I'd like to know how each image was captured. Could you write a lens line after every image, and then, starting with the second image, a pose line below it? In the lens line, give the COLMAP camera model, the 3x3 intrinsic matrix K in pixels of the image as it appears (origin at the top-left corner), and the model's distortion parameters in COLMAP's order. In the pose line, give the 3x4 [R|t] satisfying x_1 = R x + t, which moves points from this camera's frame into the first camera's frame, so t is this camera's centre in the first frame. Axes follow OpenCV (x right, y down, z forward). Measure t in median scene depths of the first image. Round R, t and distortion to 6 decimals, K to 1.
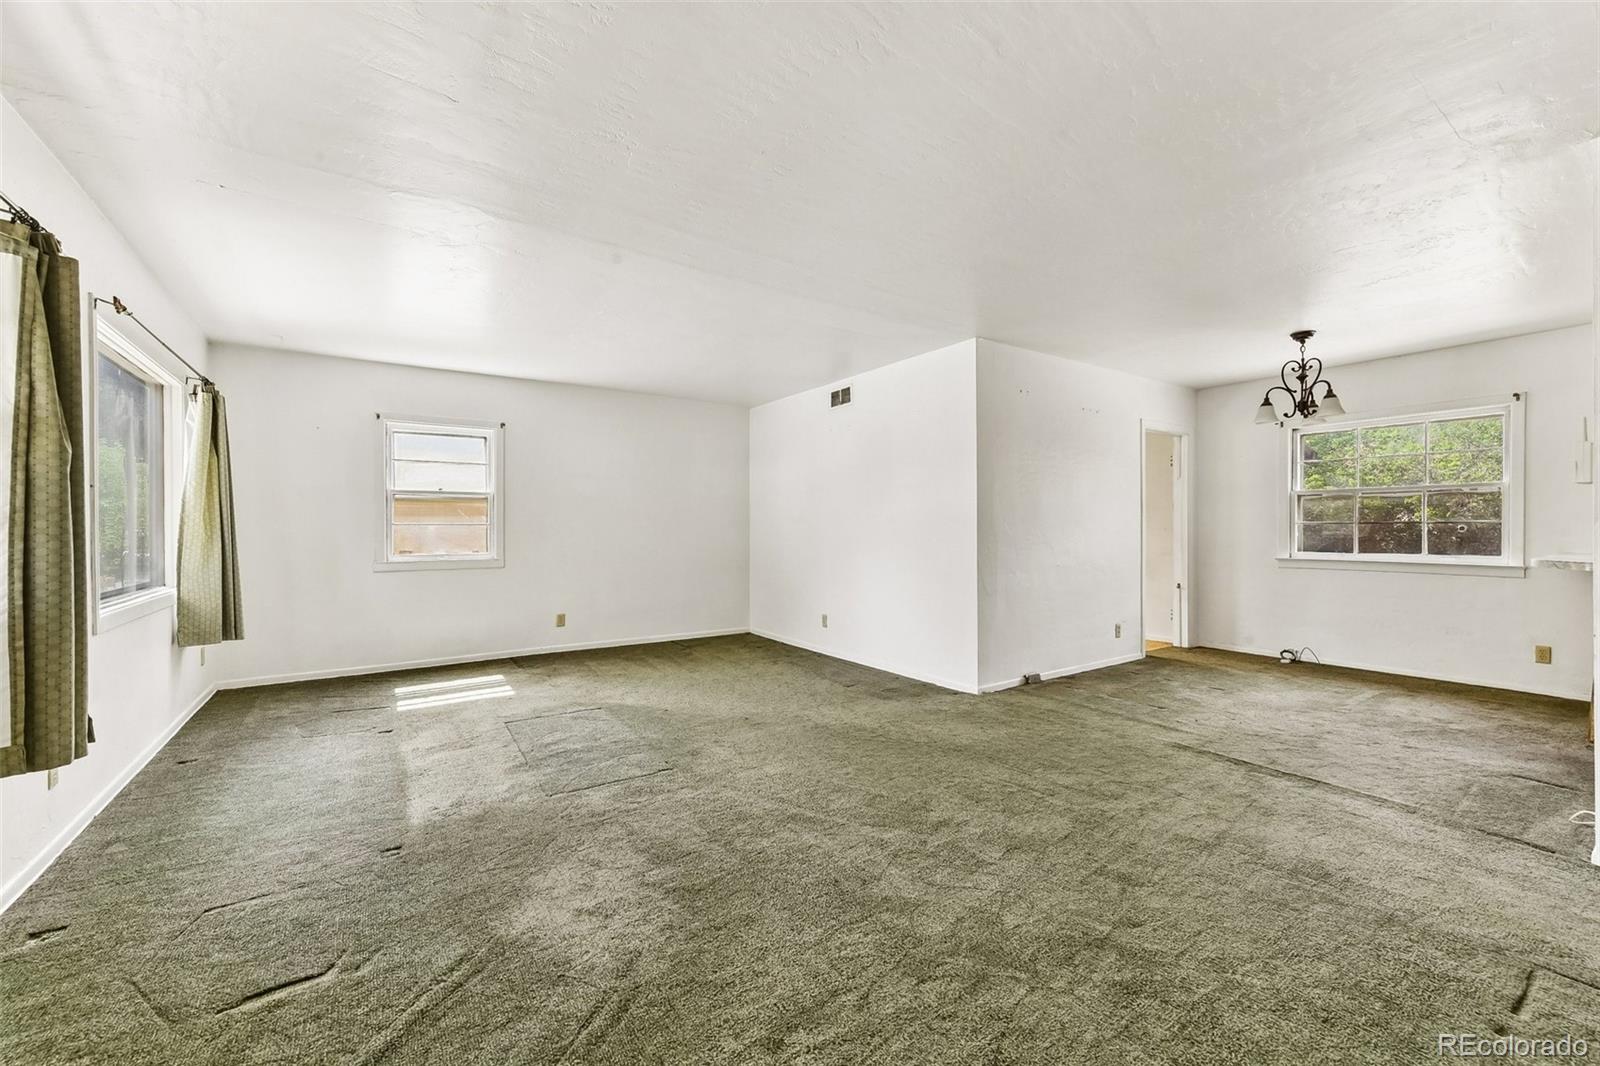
lens RADIAL K [[631.5, 0, 808.5], [0, 631.5, 529.5], [0, 0, 1]] dist [0.008462, -0.000423]
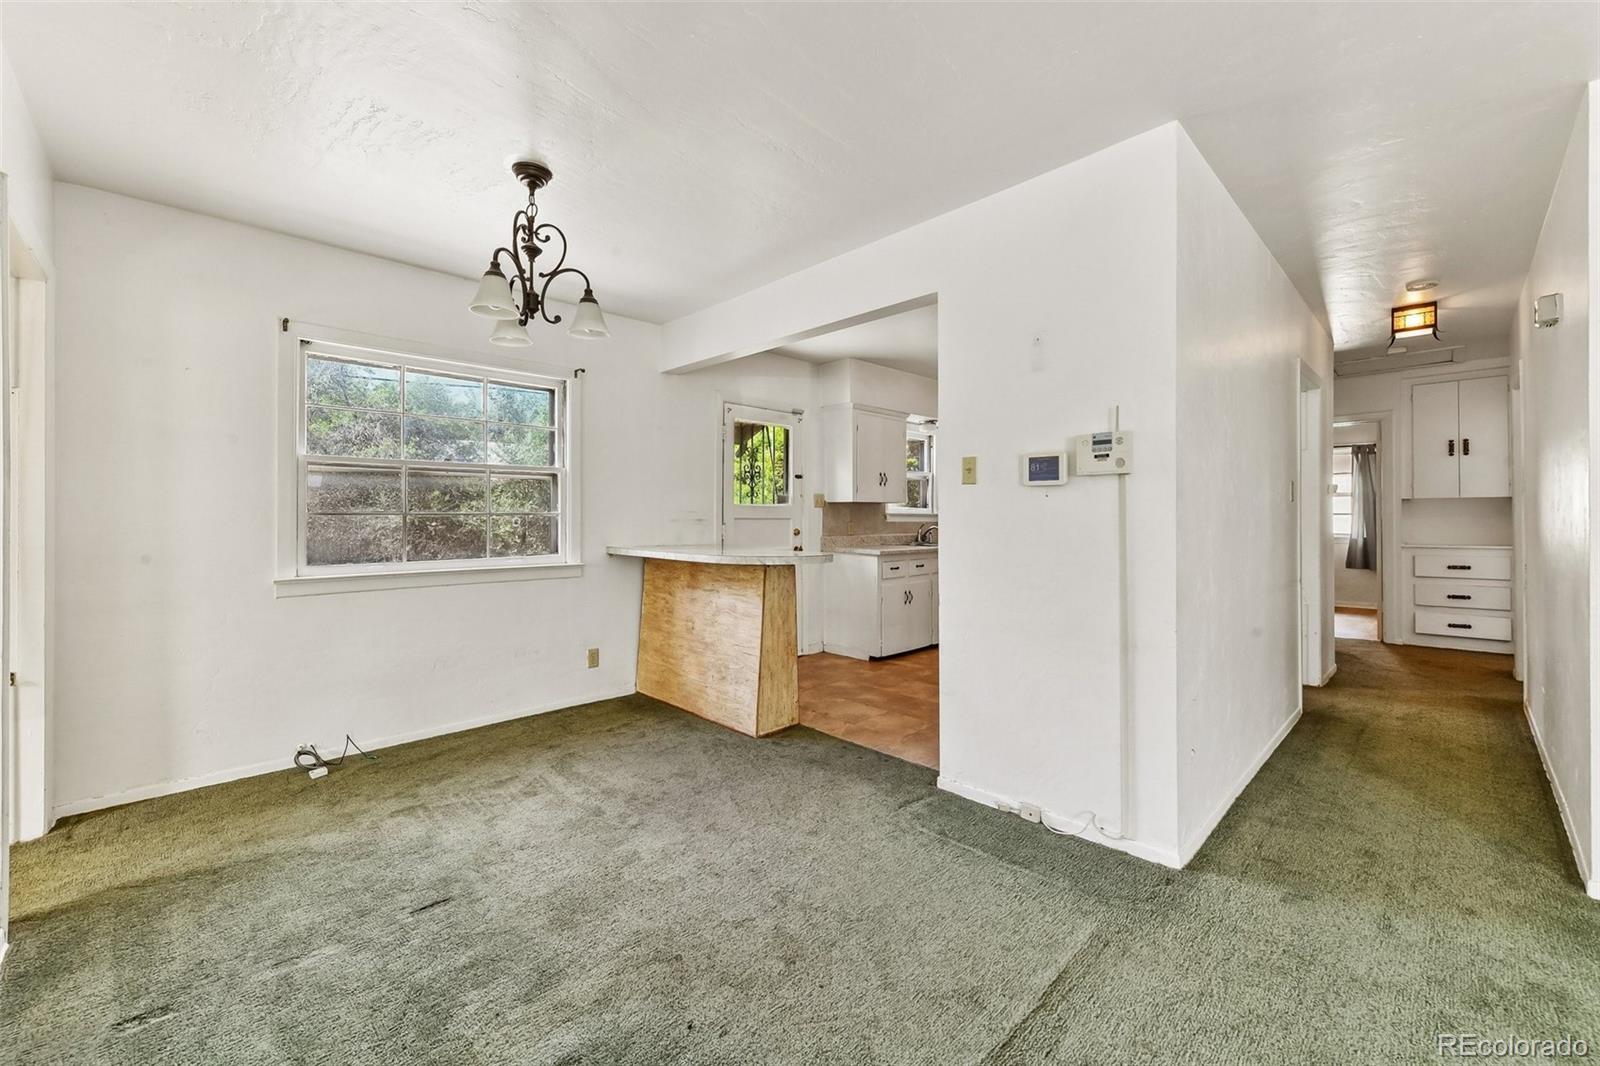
lens RADIAL K [[635.0, 0, 803.6], [0, 635.0, 515.8], [0, 0, 1]] dist [0.006672, -0.000479]
pose [[-0.170515, 0.004305, 0.985346, 0.188775], [0.005652, 0.999978, -0.003391, -0.004814], [-0.985339, 0.004991, -0.170536, 0.849161]]
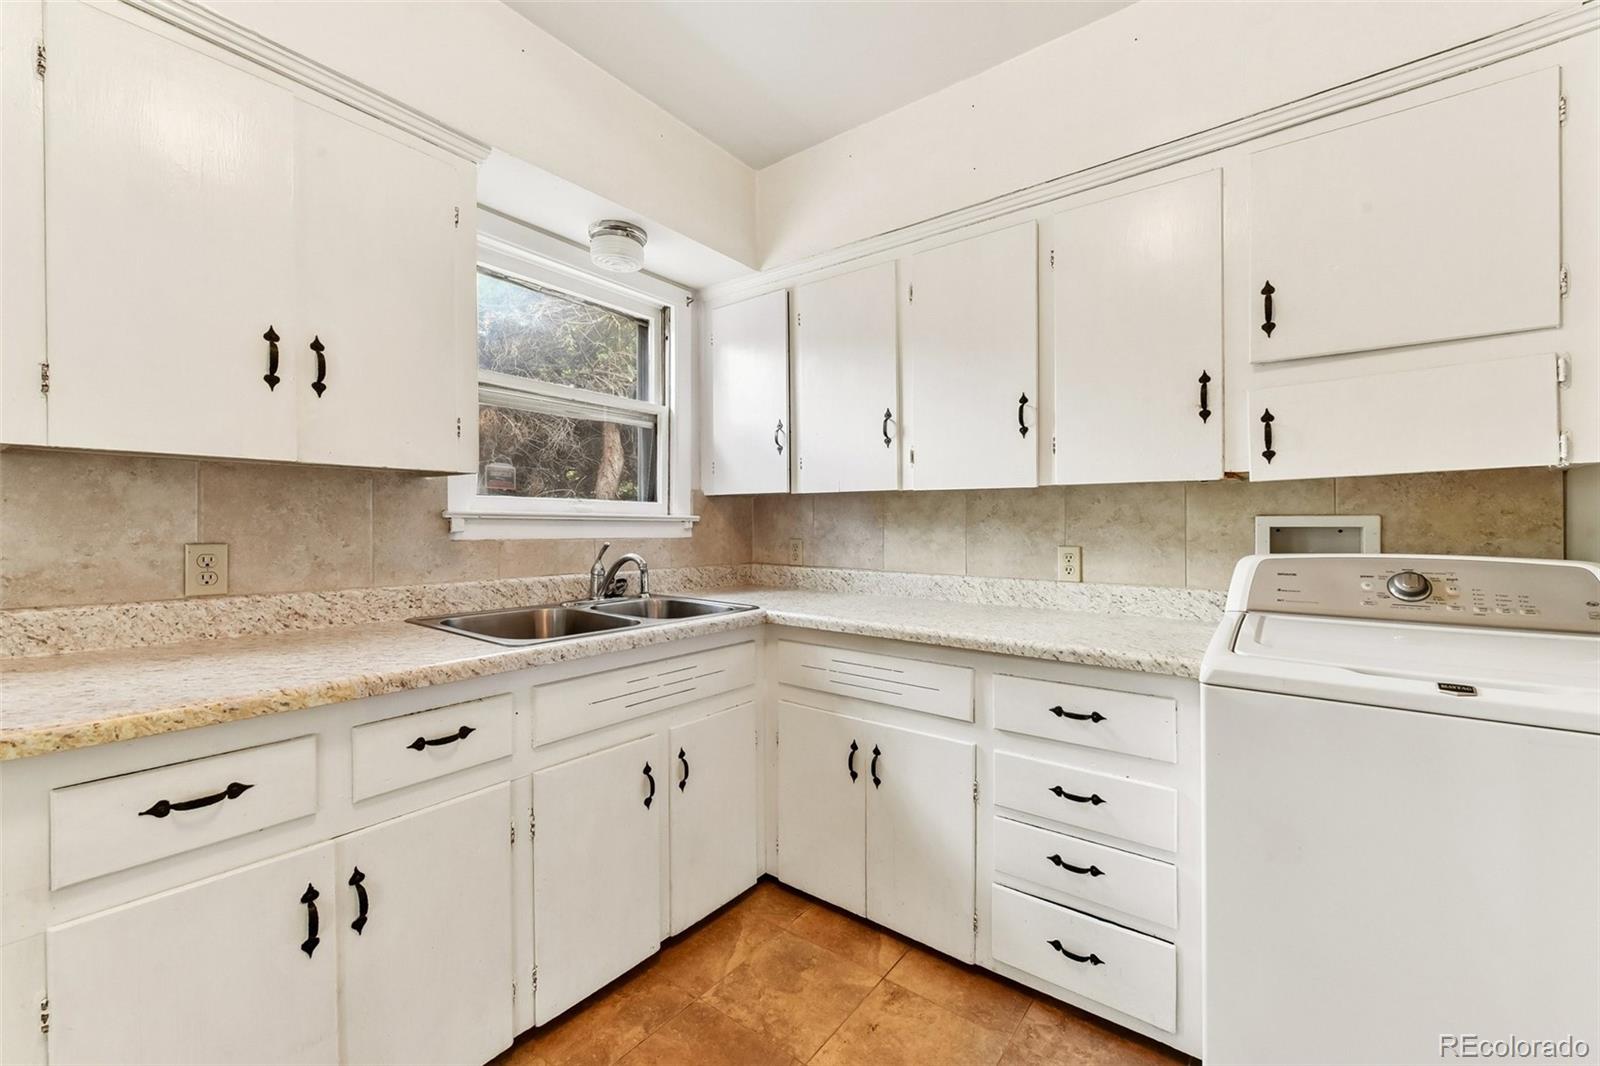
lens RADIAL K [[652.2, 0, 817.8], [0, 652.2, 525.6], [0, 0, 1]] dist [0.002964, -0.000042]
pose [[-0.327109, 0.002050, 0.944984, 1.030782], [0.002477, 0.999996, -0.001312, -0.003640], [-0.944983, 0.001912, -0.327113, 0.356505]]
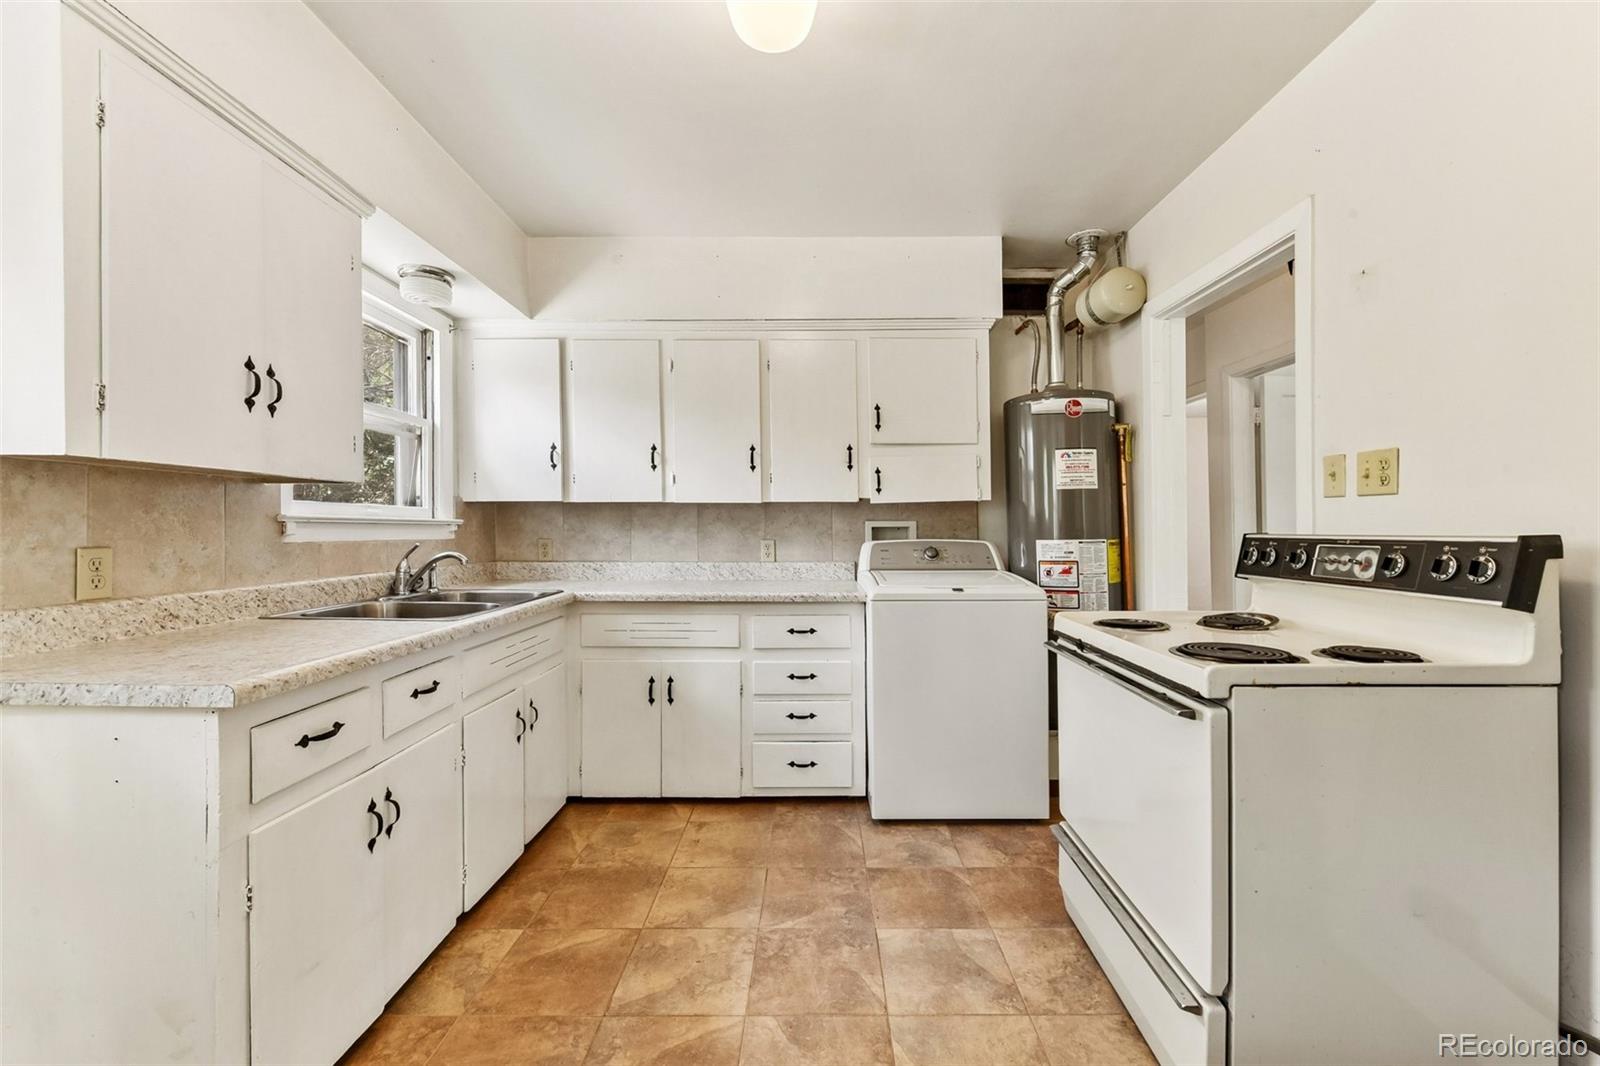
lens RADIAL K [[642.8, 0, 813.0], [0, 642.8, 520.4], [0, 0, 1]] dist [0.006492, -0.000264]
pose [[-0.824018, 0.011607, 0.566445, 0.959444], [0.007612, 0.999927, -0.009416, -0.003693], [-0.566512, -0.003447, -0.824046, 0.598285]]
